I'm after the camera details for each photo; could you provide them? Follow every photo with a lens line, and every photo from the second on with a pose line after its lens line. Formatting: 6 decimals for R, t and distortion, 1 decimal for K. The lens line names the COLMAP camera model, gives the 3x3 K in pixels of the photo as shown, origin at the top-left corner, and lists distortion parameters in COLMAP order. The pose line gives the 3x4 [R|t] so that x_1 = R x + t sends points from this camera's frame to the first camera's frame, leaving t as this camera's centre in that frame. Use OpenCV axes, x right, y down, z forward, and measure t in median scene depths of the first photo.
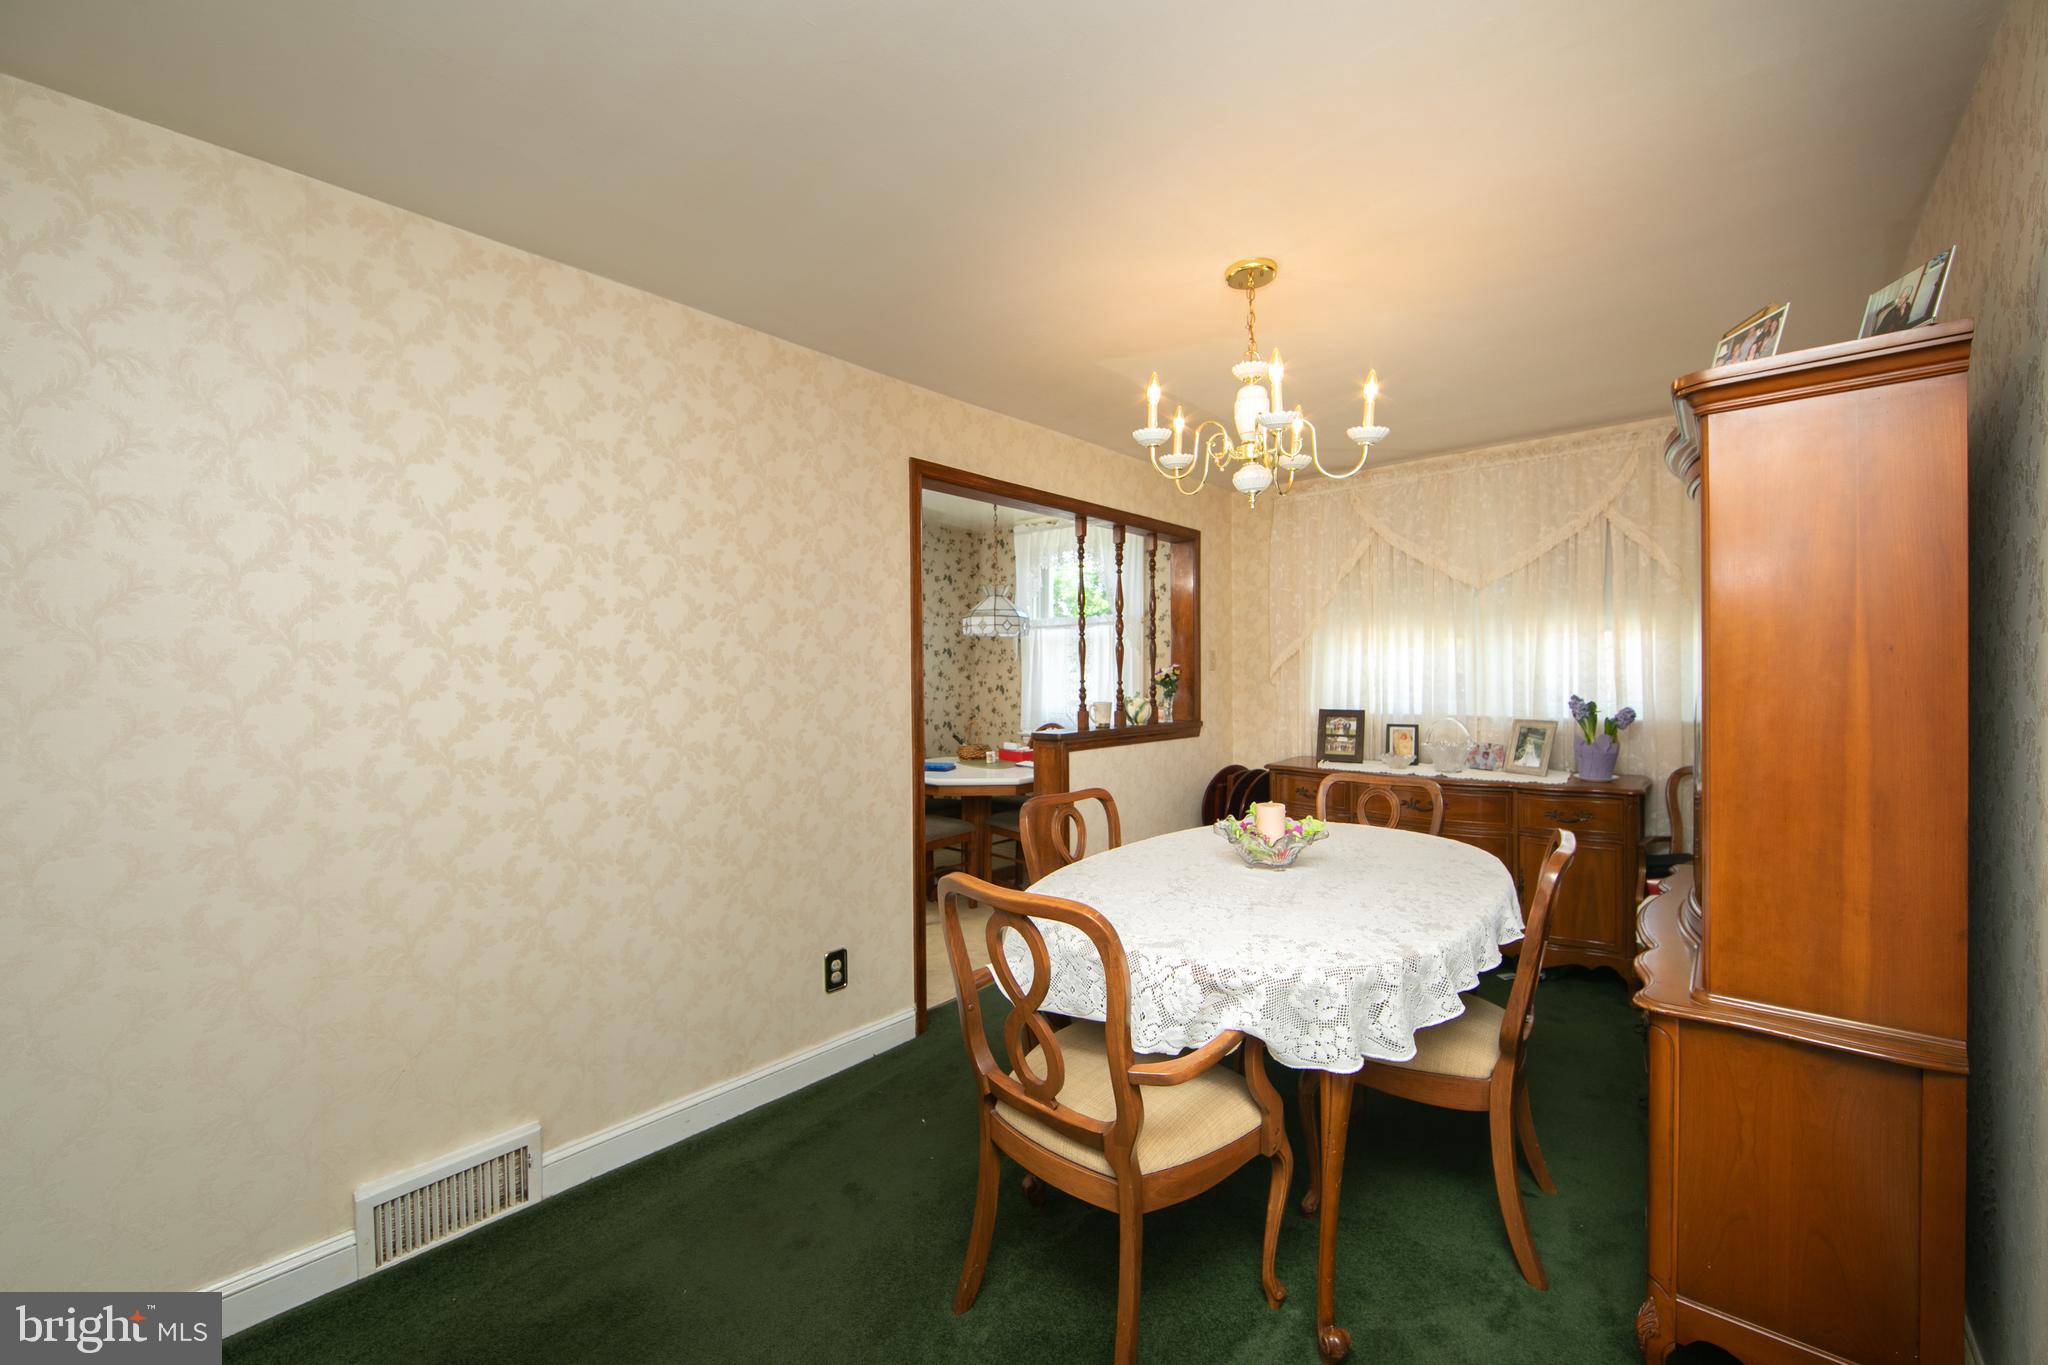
lens RADIAL K [[807.6, 0, 1031.3], [0, 807.6, 683.0], [0, 0, 1]] dist [-0.008426, 0.000425]
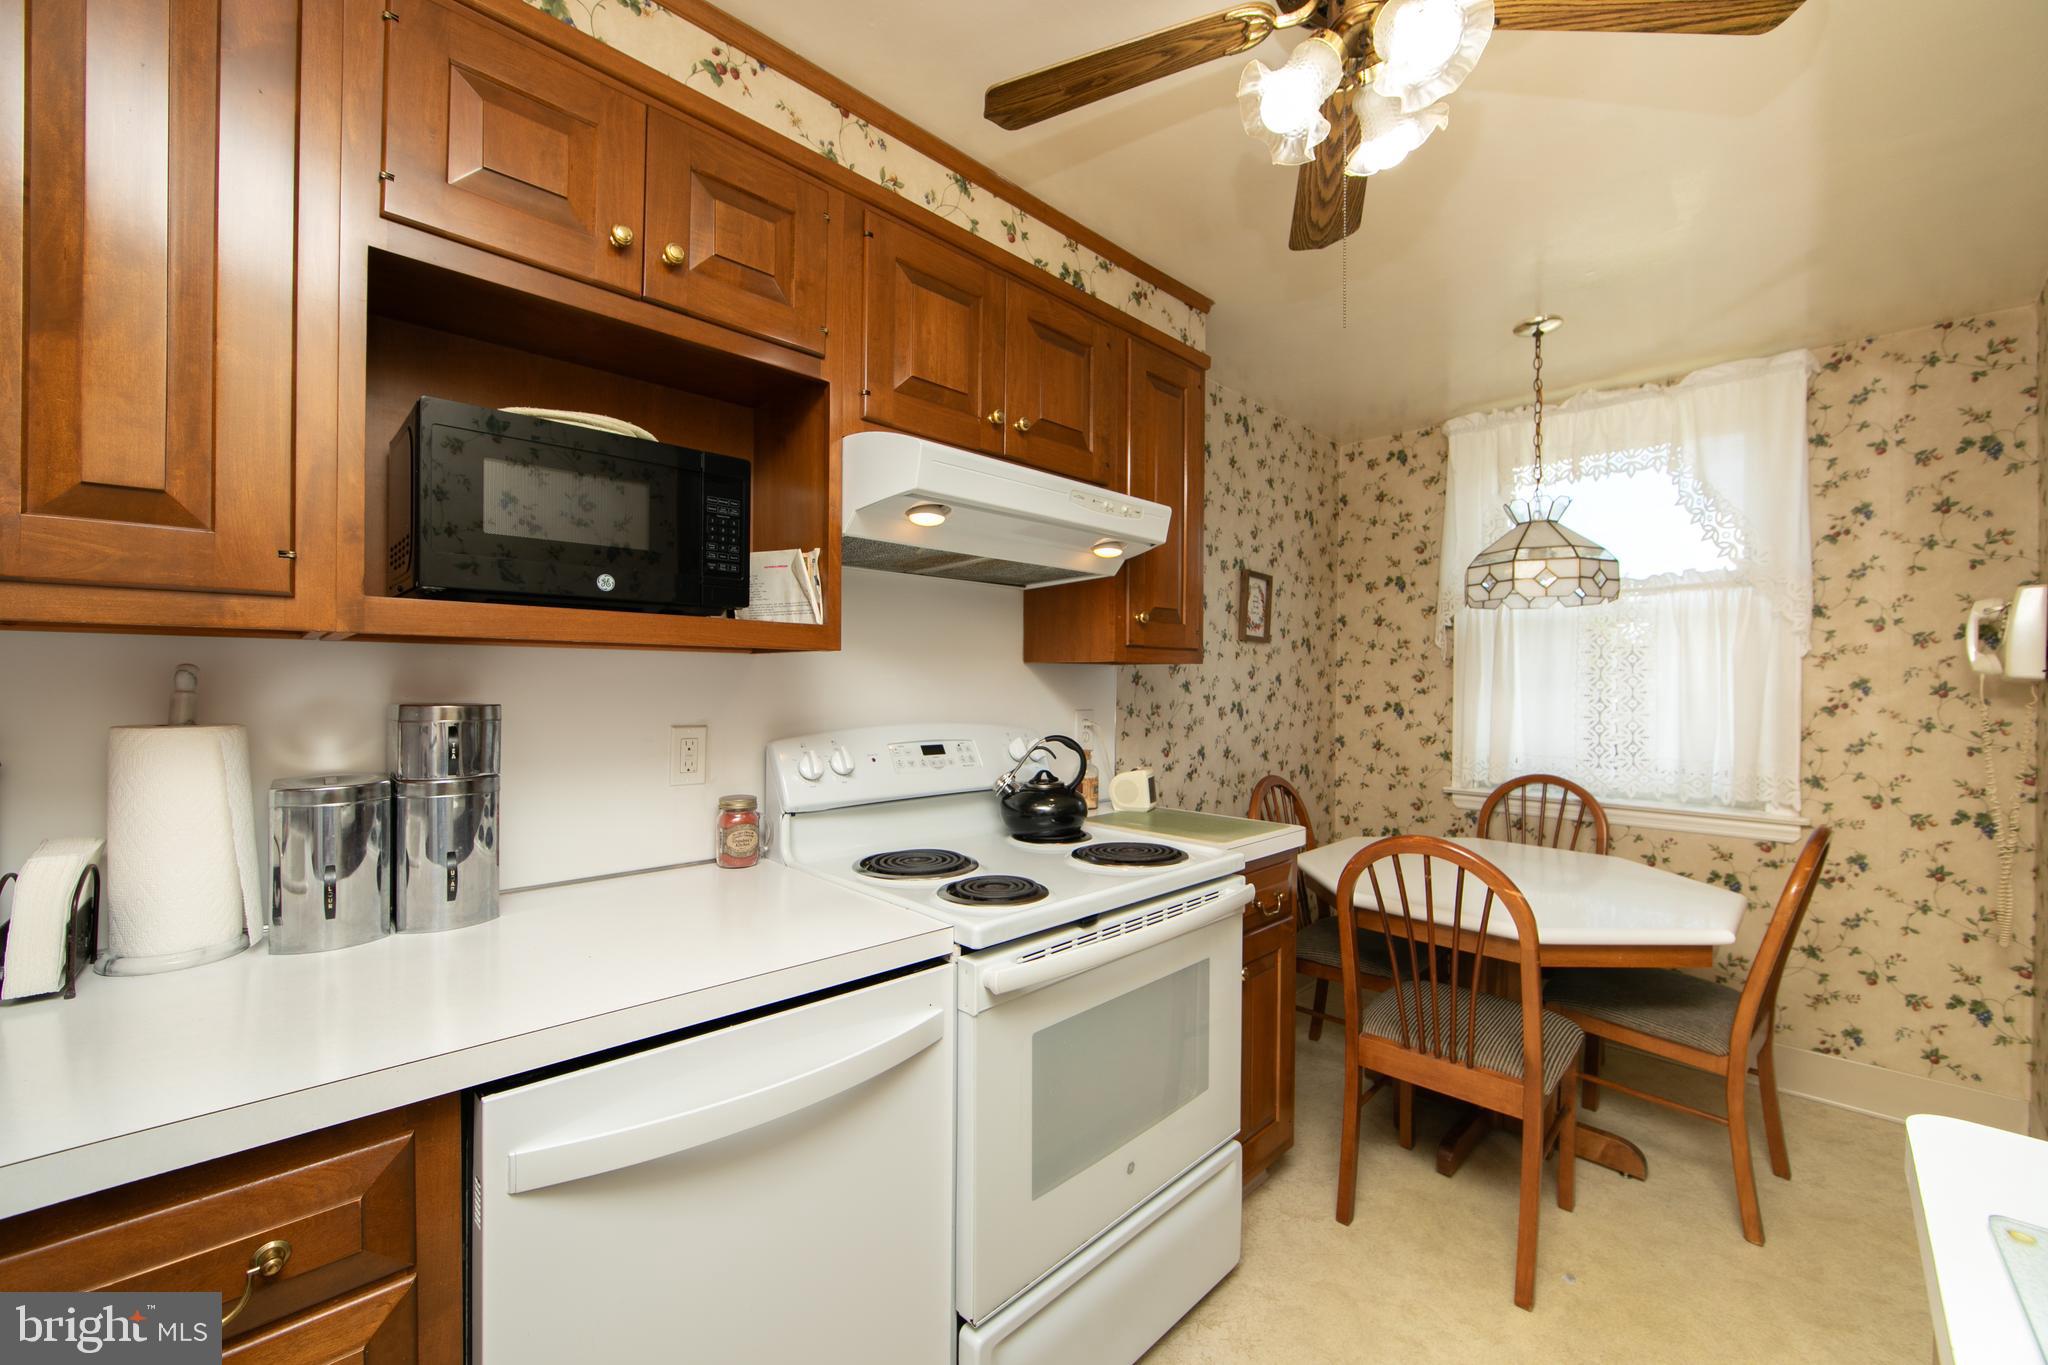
lens RADIAL K [[807.6, 0, 1031.3], [0, 807.6, 683.0], [0, 0, 1]] dist [-0.008426, 0.000425]
pose [[0.997965, 0.011789, -0.062667, -0.387758], [-0.012494, 0.999863, -0.010863, -0.002365], [0.062530, 0.011624, 0.997975, 0.606505]]
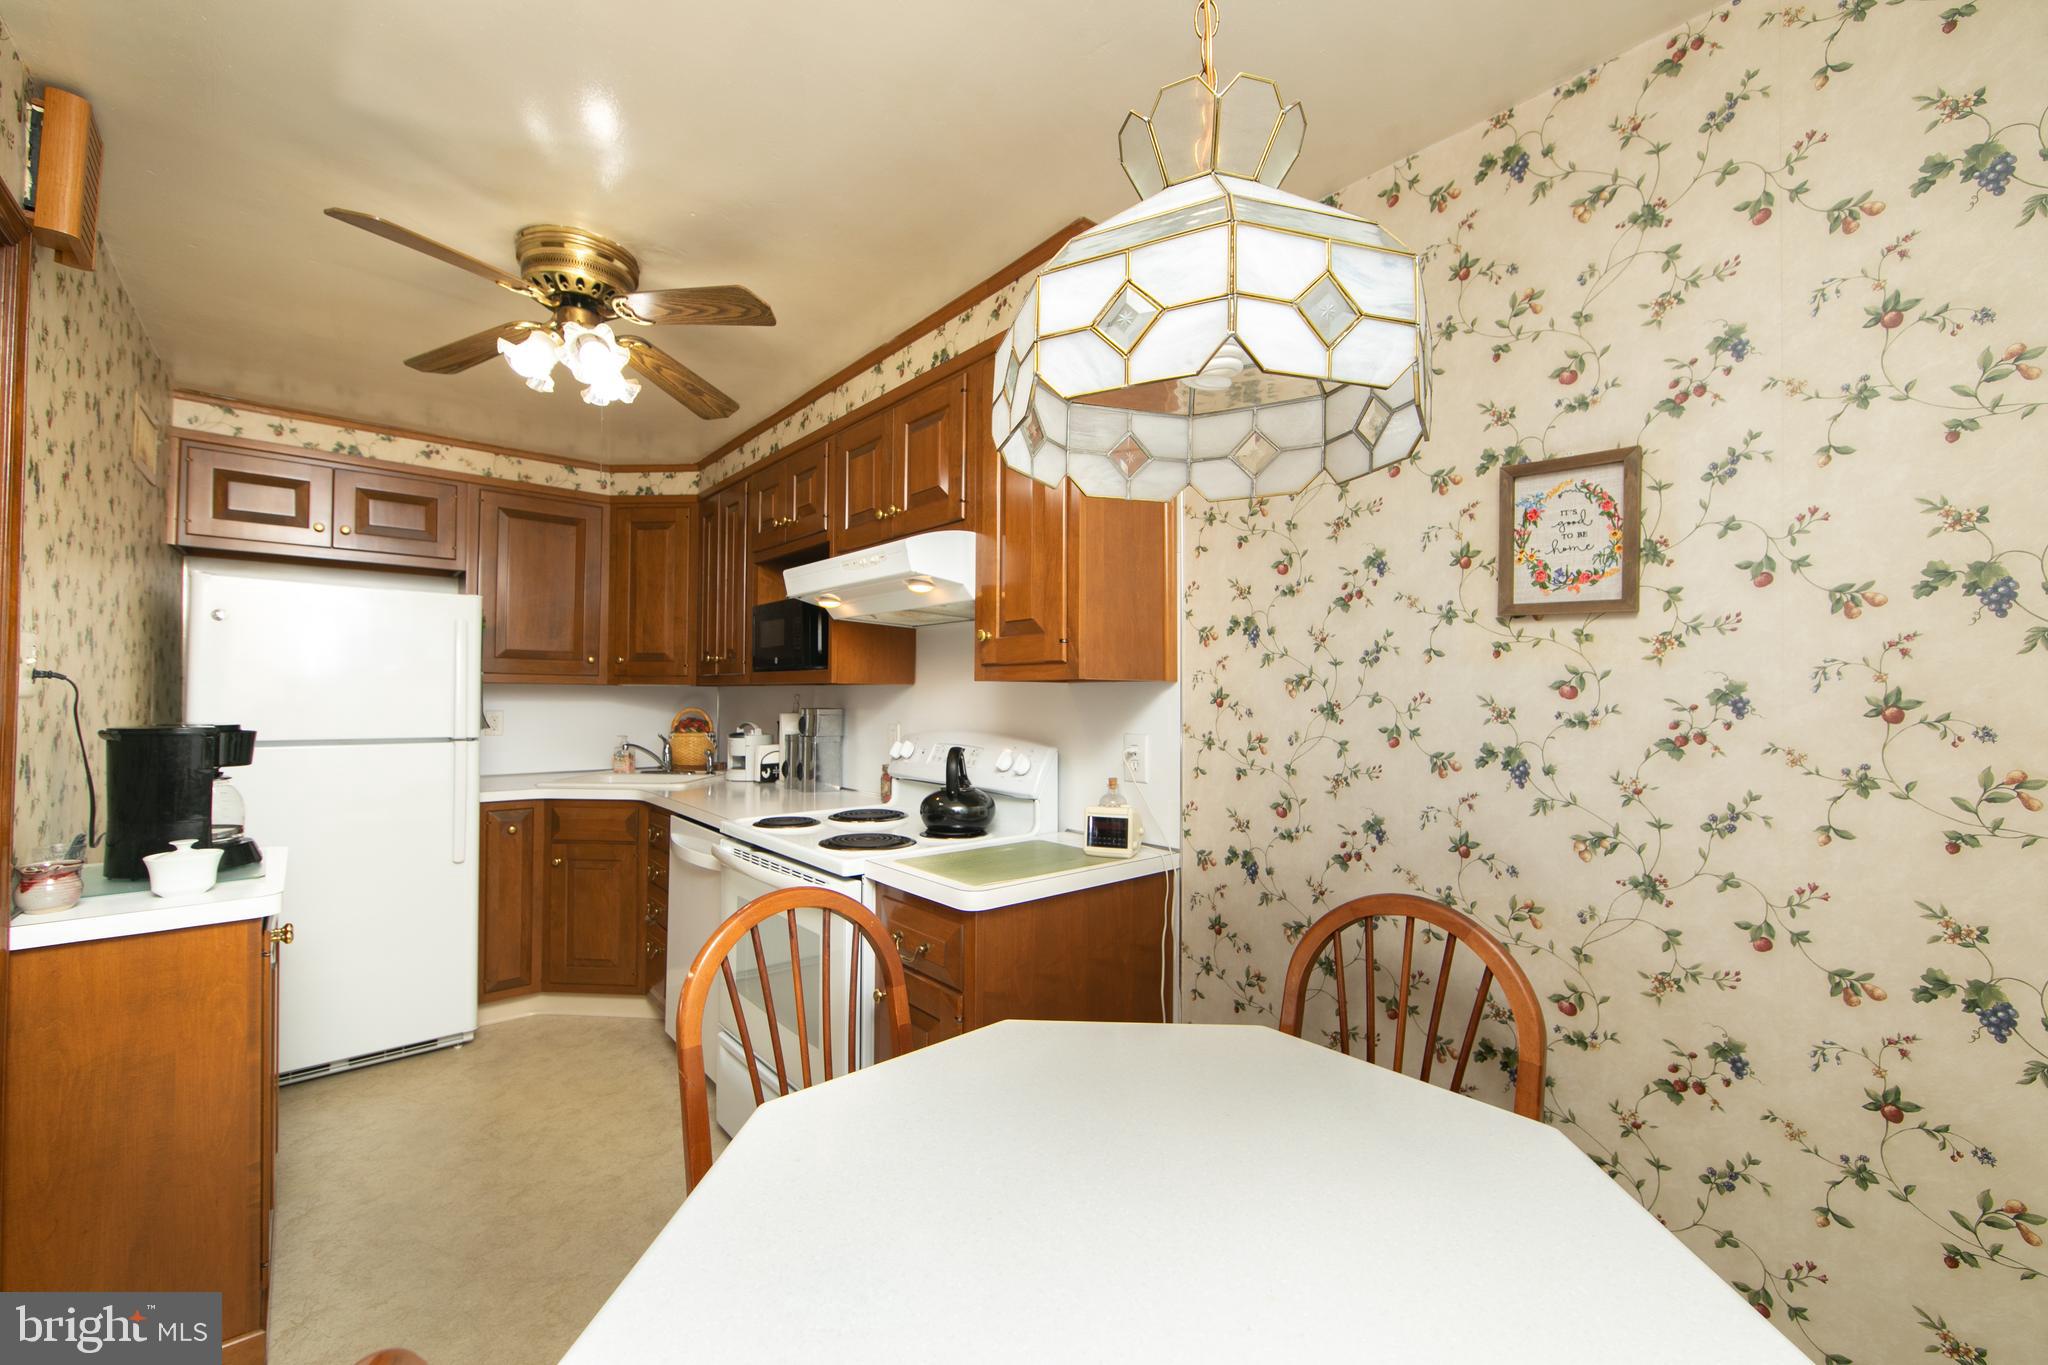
lens RADIAL K [[811.4, 0, 1024.0], [0, 811.4, 682.5], [0, 0, 1]] dist [-0.002270, -0.000079]
pose [[-0.131643, -0.010864, -0.991238, 0.144201], [-0.017606, 0.999808, -0.008620, -0.017012], [0.991141, 0.016317, -0.131809, 1.205281]]
